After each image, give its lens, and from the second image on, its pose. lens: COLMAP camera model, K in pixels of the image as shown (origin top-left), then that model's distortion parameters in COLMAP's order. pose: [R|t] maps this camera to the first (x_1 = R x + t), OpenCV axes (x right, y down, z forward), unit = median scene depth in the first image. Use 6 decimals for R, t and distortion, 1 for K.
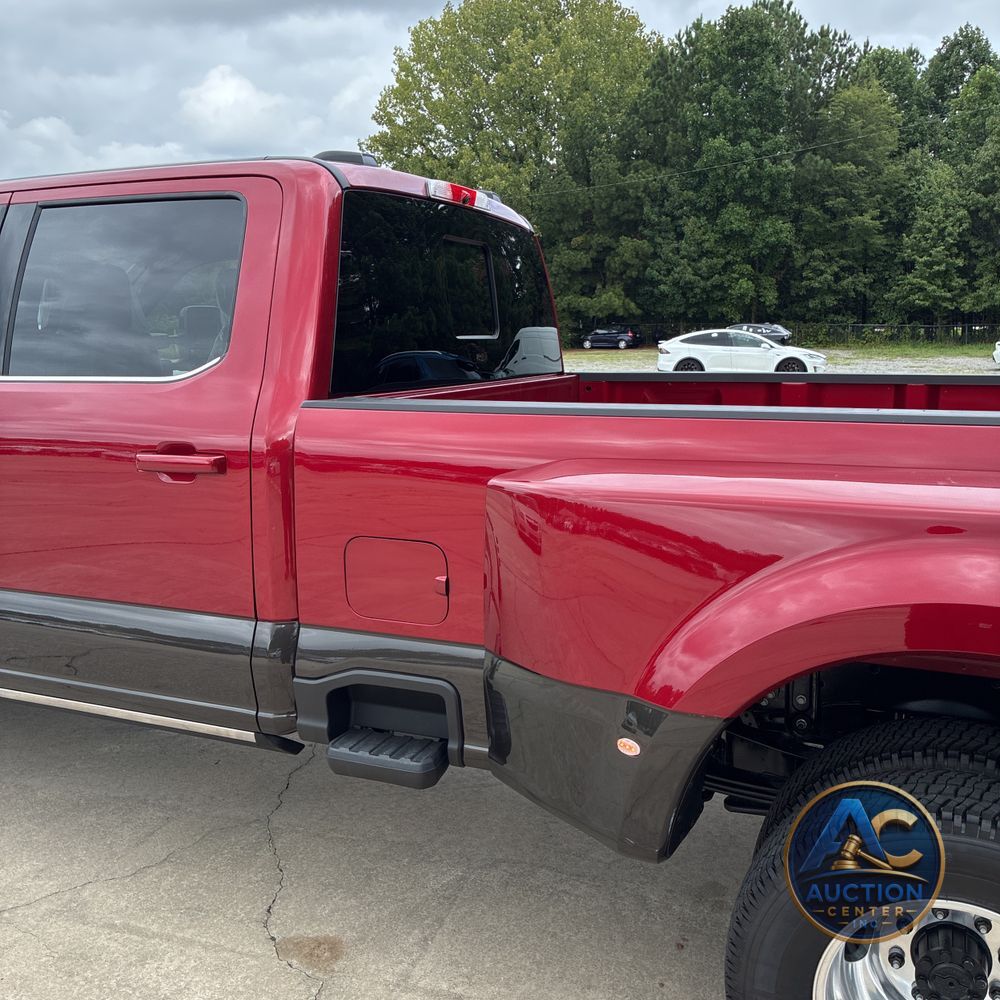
lens RADIAL K [[1009.9, 0, 507.3], [0, 1009.9, 500.1], [0, 0, 1]] dist [0.011744, 0.000000]
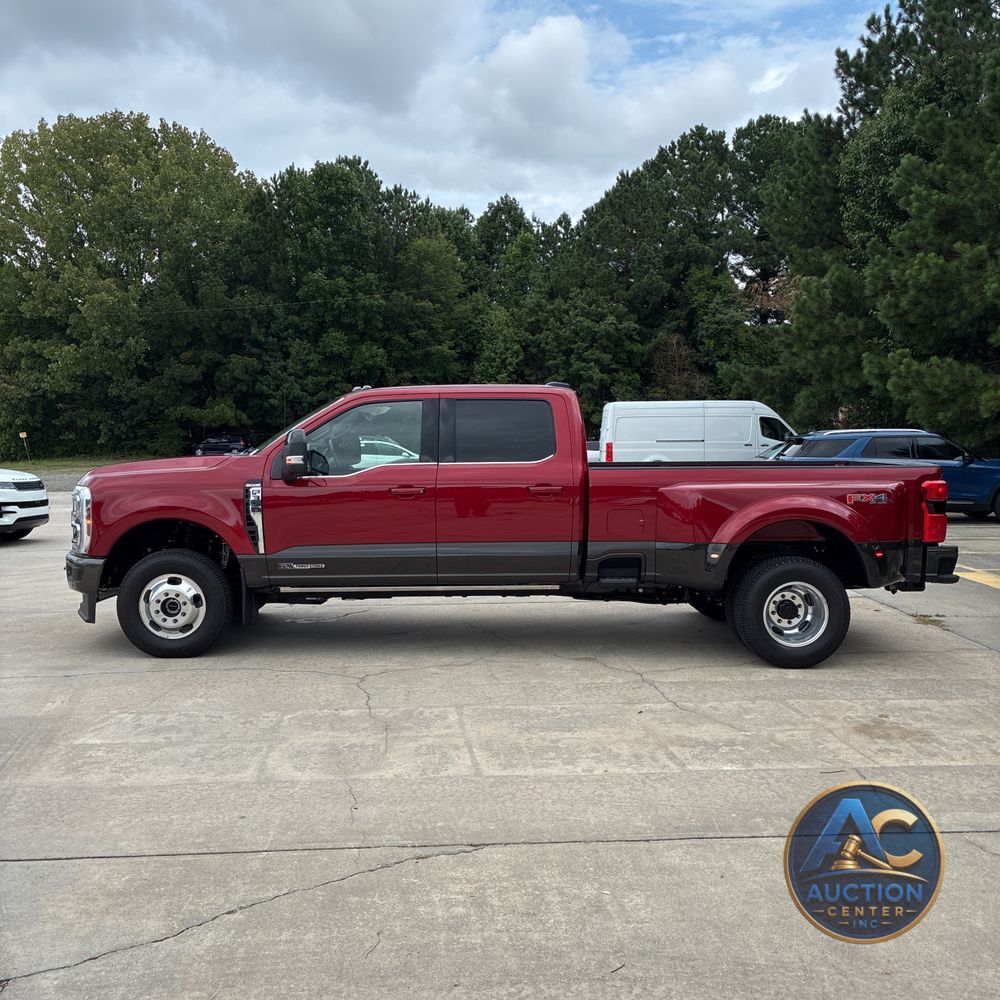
lens RADIAL K [[1009.9, 0, 504.6], [0, 1009.9, 494.5], [0, 0, 1]] dist [0.011744, 0.000000]
pose [[0.909063, -0.016267, 0.416341, -0.072012], [0.062840, 0.993161, -0.098404, 0.011289], [-0.411892, 0.115618, 0.903868, -0.070431]]
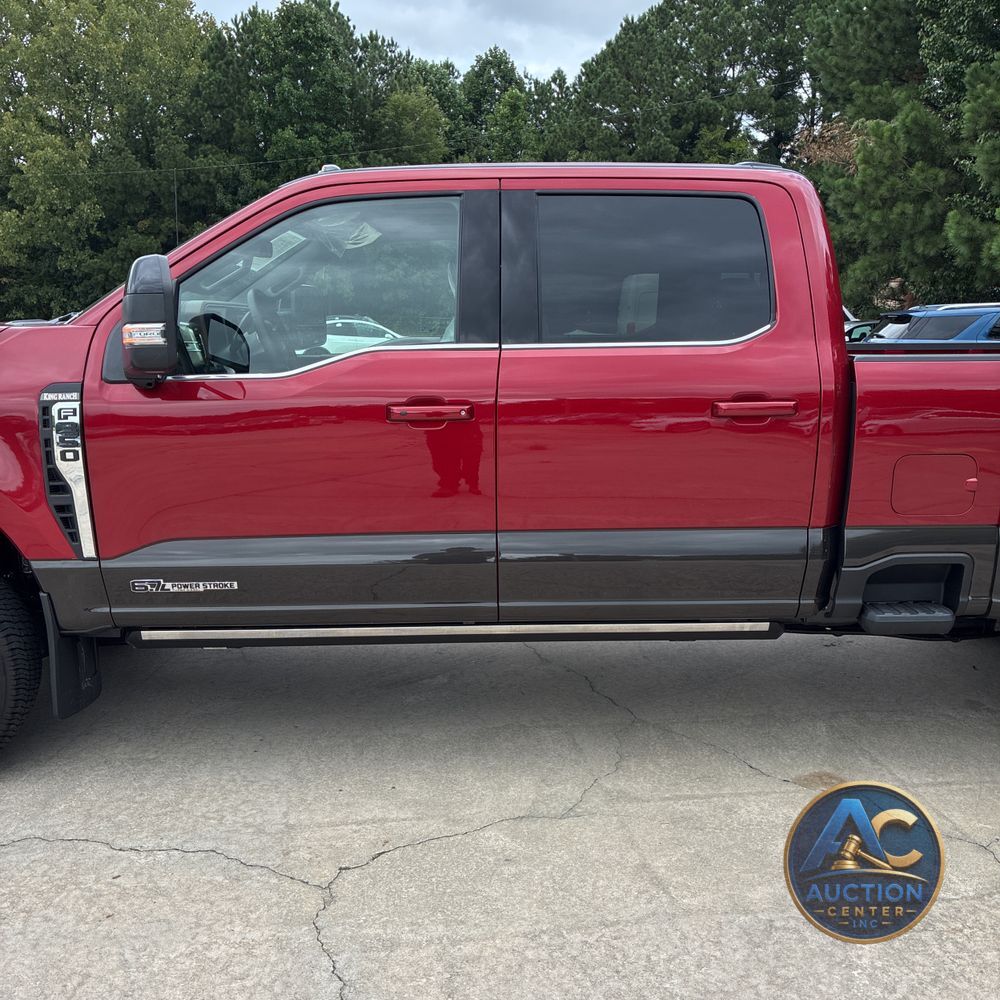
lens RADIAL K [[1009.9, 0, 501.3], [0, 1009.9, 501.1], [0, 0, 1]] dist [0.011744, 0.000000]
pose [[0.902894, -0.065561, 0.424834, -0.049794], [0.061686, 0.997833, 0.022887, 0.001283], [-0.425414, 0.005542, 0.904982, -0.000310]]
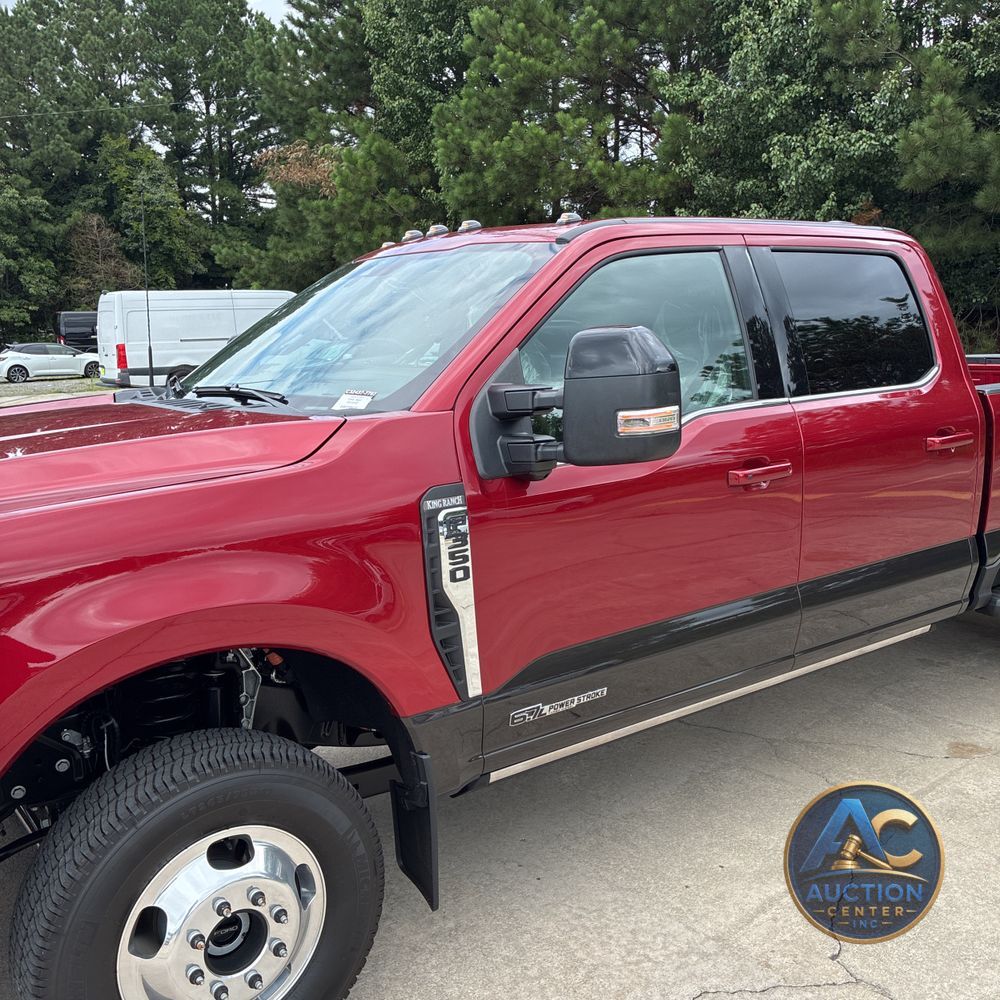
lens RADIAL K [[1009.9, 0, 501.4], [0, 1009.9, 493.3], [0, 0, 1]] dist [0.011744, 0.000000]
pose [[0.517718, -0.146284, 0.842953, -0.081761], [0.163208, 0.984067, 0.070535, -0.007337], [-0.839840, 0.101059, 0.533344, 0.033313]]
